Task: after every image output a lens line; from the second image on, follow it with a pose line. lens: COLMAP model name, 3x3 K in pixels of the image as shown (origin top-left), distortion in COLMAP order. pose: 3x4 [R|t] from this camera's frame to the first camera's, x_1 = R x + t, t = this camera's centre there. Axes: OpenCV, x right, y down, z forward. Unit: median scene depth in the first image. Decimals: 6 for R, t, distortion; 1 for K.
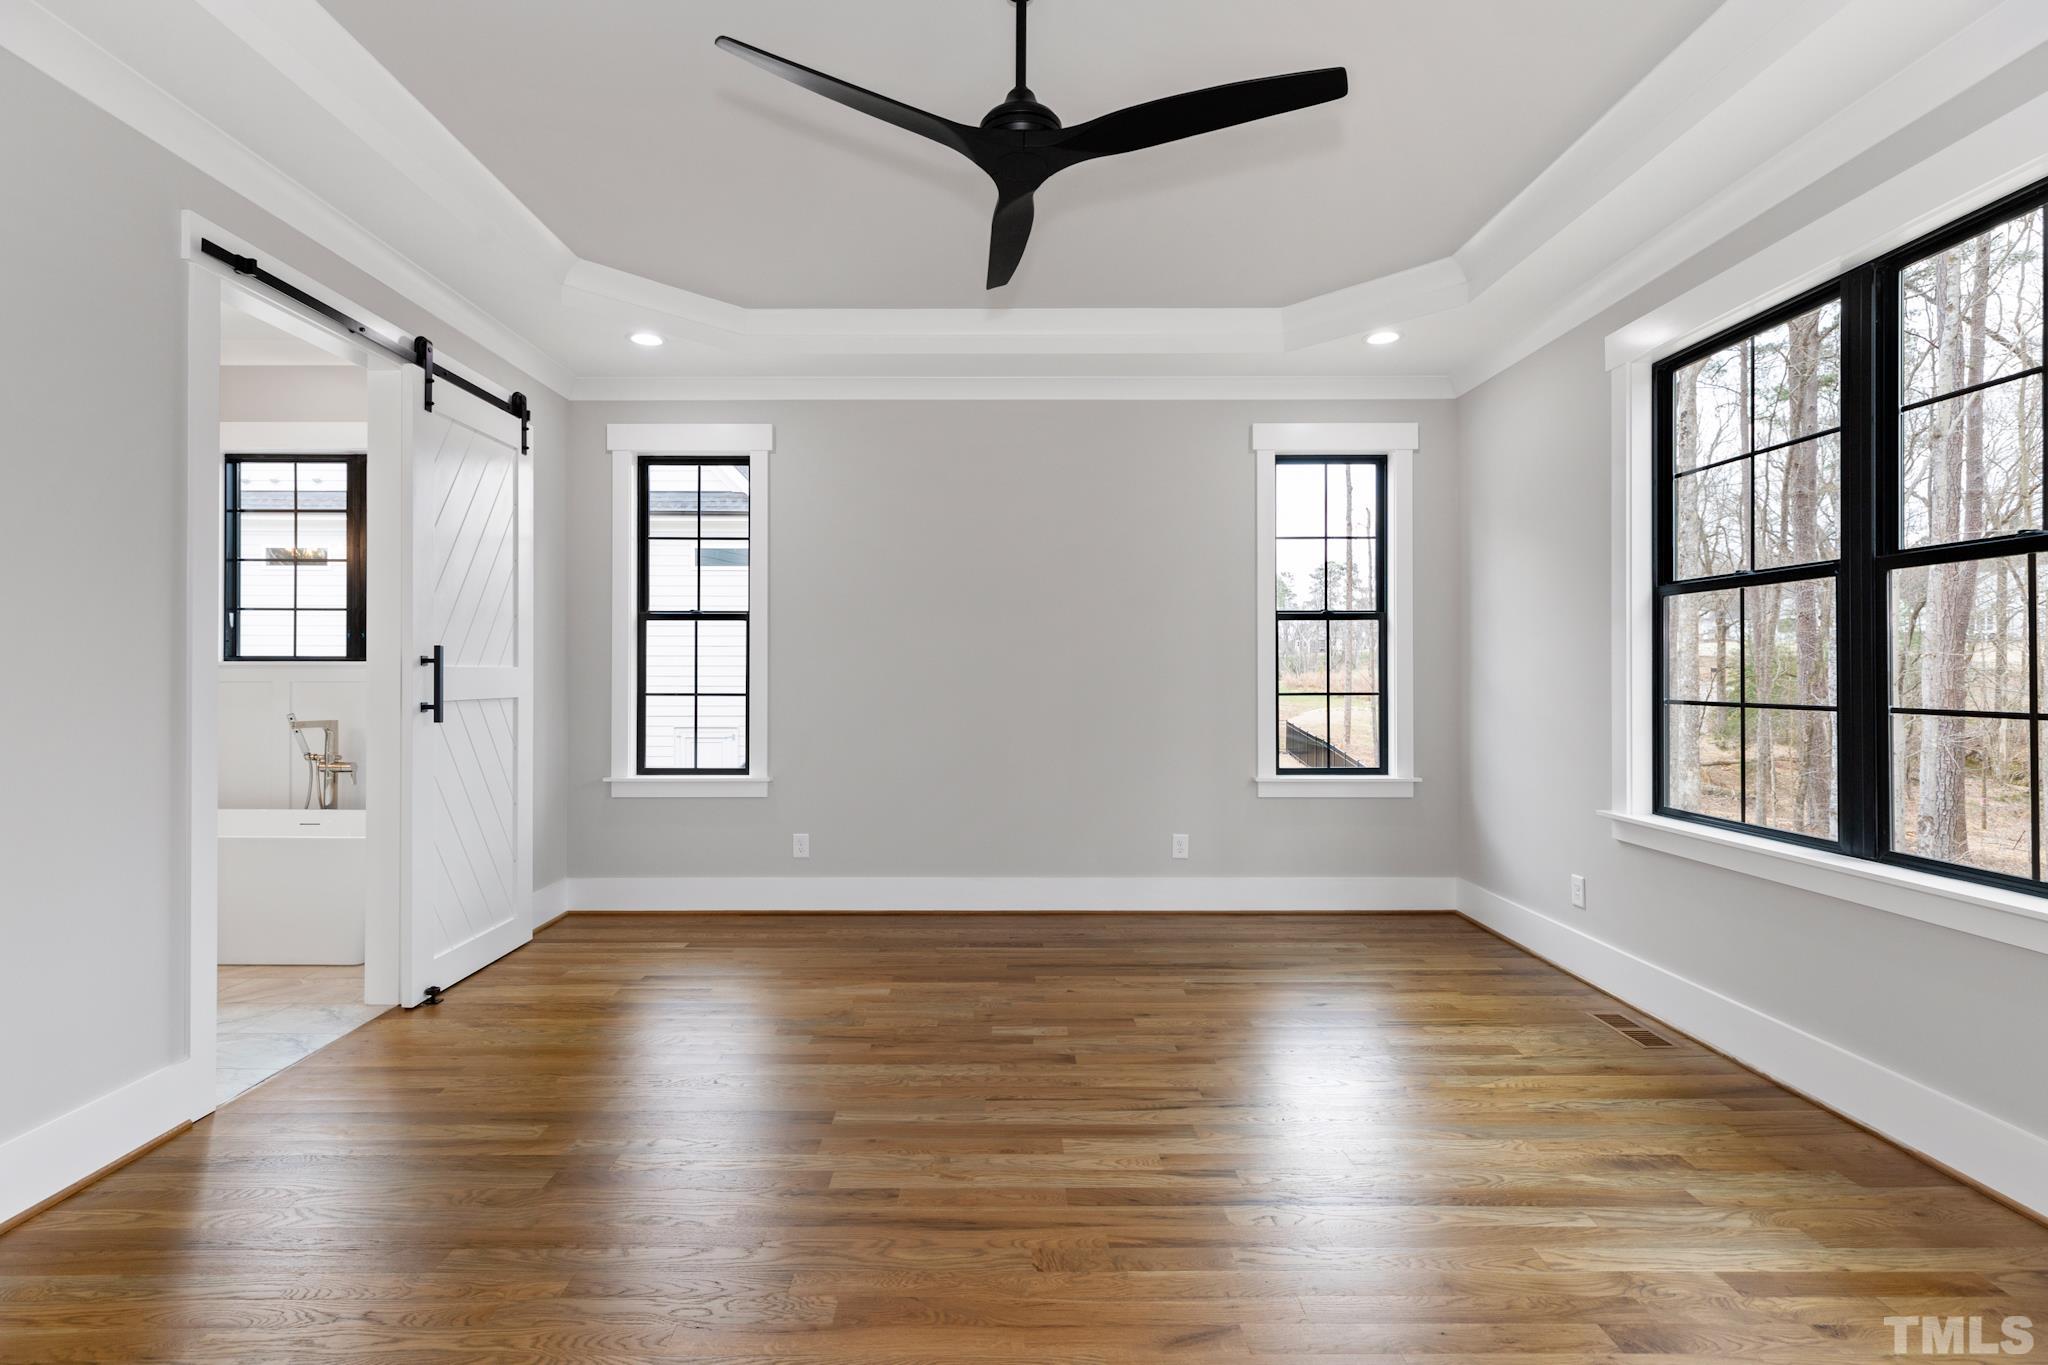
lens RADIAL K [[937.1, 0, 1008.8], [0, 937.1, 677.9], [0, 0, 1]] dist [0.004724, 0.001522]
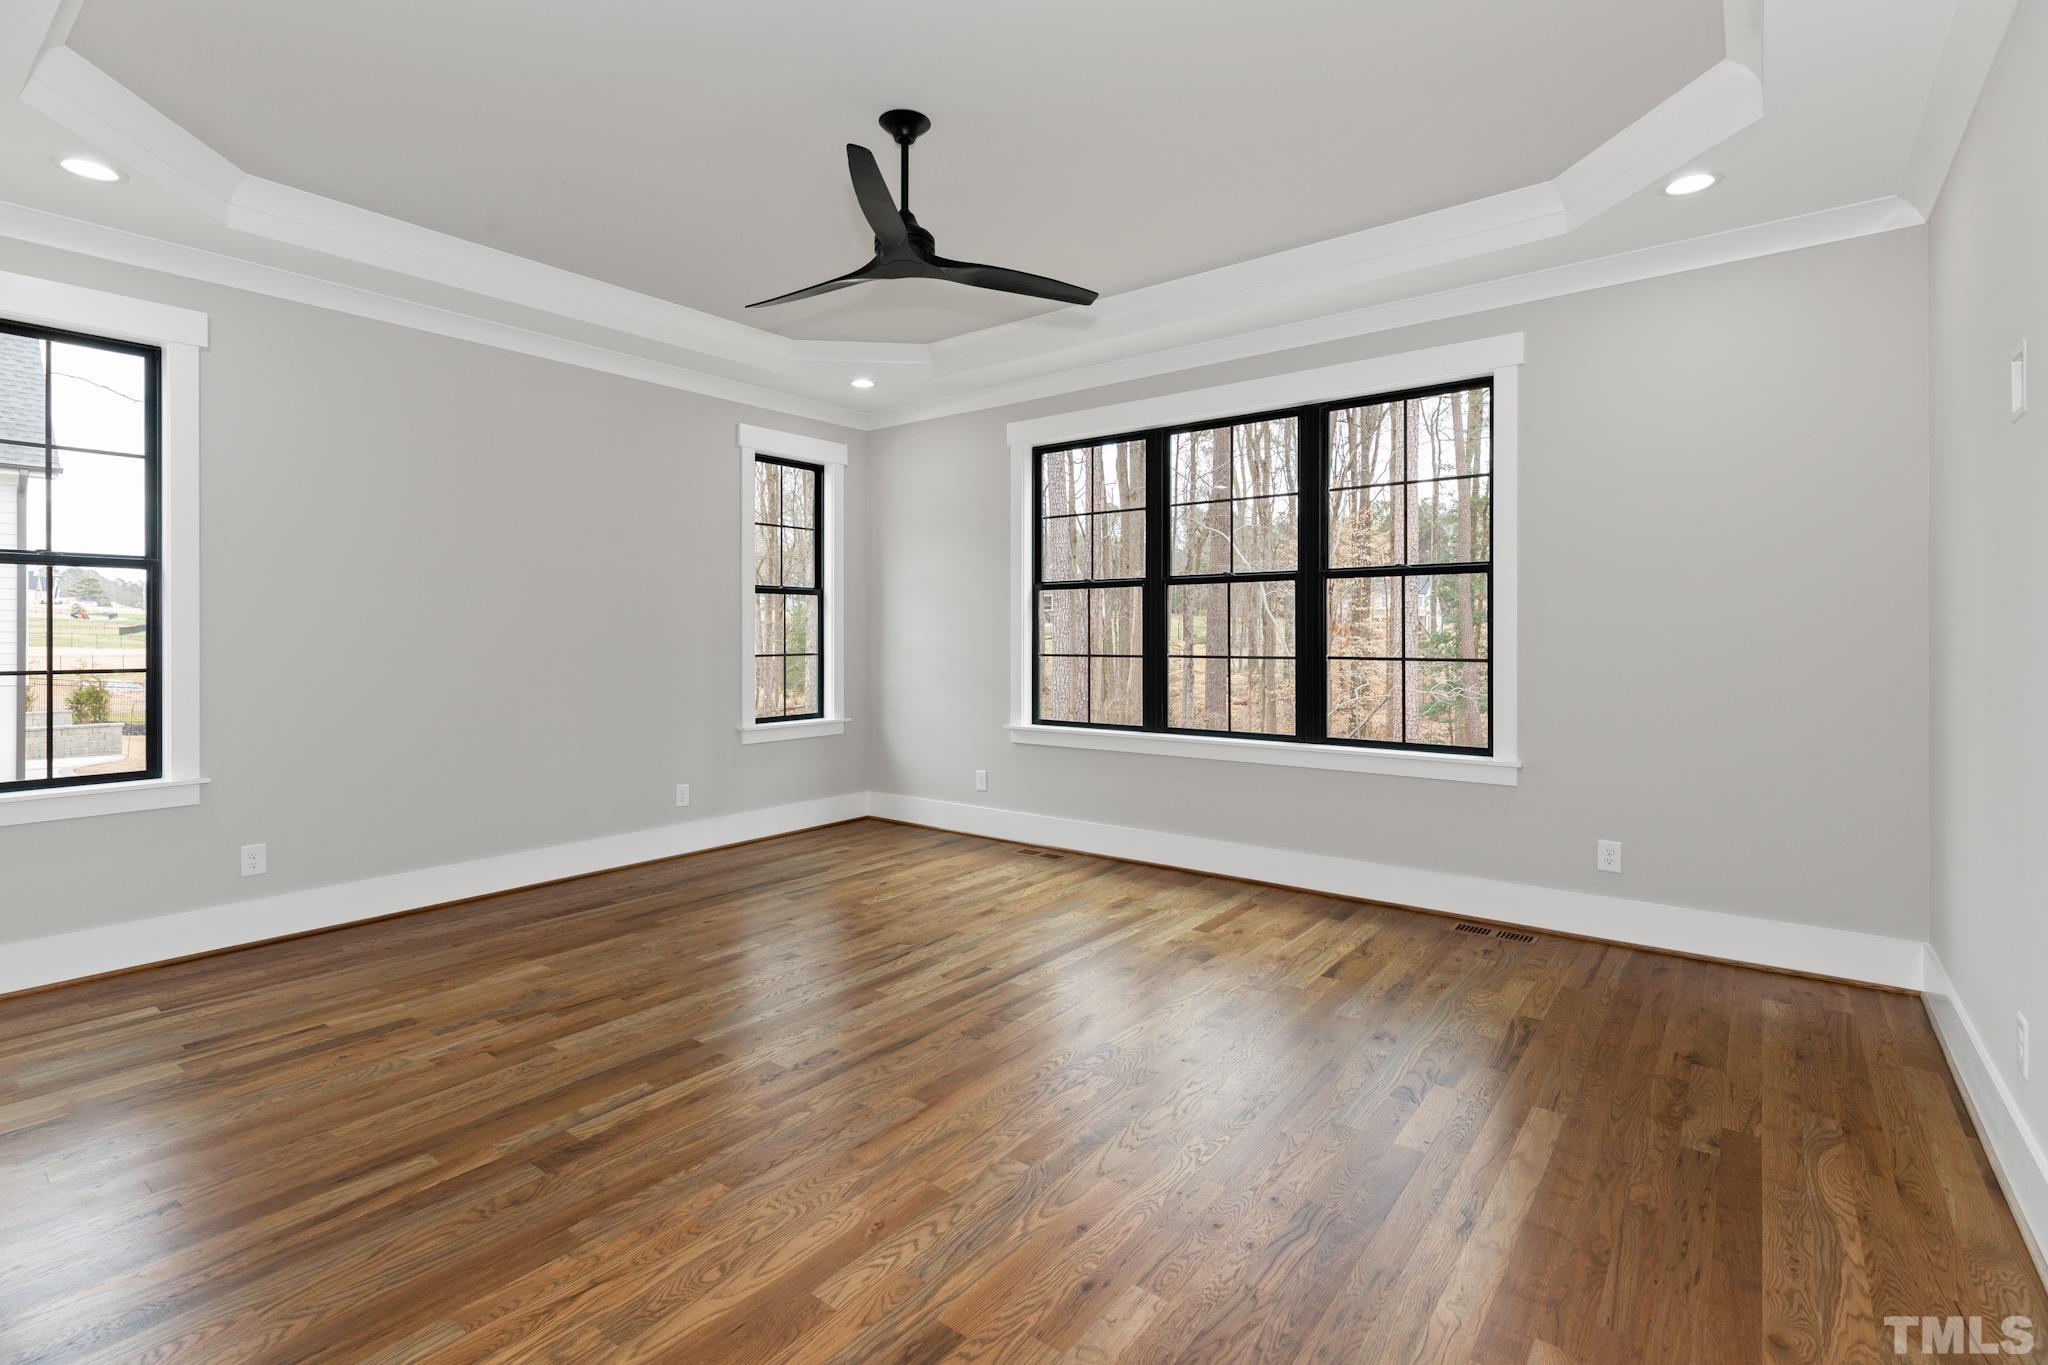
lens RADIAL K [[937.1, 0, 1015.7], [0, 937.1, 638.2], [0, 0, 1]] dist [0.004724, 0.001522]
pose [[0.621263, -0.001357, 0.783601, -0.617228], [0.005980, 0.999978, -0.003009, 0.001172], [-0.783579, 0.006555, 0.621258, 0.015858]]
